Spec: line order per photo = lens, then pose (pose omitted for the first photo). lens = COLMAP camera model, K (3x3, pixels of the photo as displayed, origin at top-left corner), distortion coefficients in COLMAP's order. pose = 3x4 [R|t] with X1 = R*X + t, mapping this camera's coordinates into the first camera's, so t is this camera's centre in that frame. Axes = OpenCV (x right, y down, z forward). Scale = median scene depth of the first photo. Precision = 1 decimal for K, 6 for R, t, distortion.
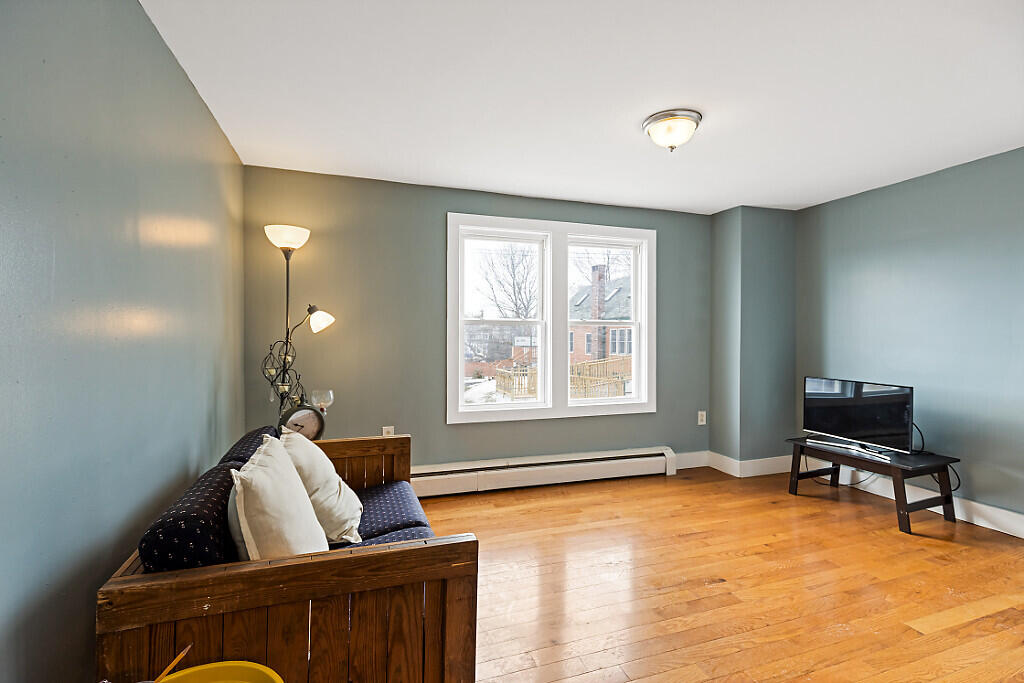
lens RADIAL K [[467.6, 0, 500.3], [0, 467.6, 339.0], [0, 0, 1]] dist [-0.002955, -0.000691]
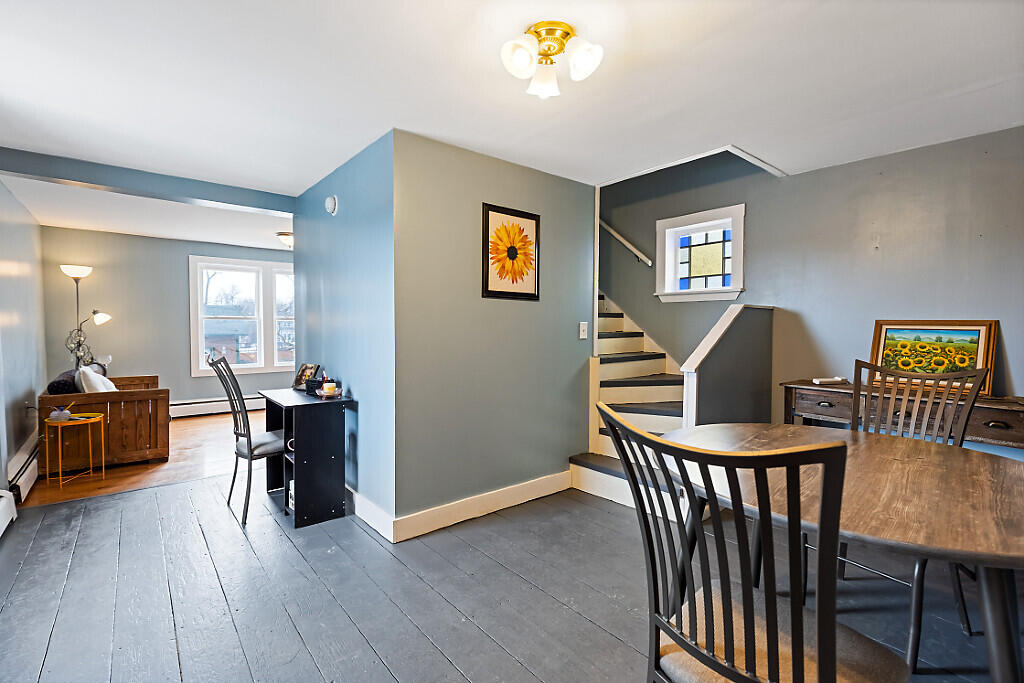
lens RADIAL K [[467.6, 0, 514.1], [0, 467.6, 344.3], [0, 0, 1]] dist [-0.002955, -0.000691]
pose [[0.927880, -0.012959, 0.372655, 0.429129], [-0.000782, 0.999326, 0.036697, -0.005401], [-0.372879, -0.034342, 0.927244, -1.288009]]
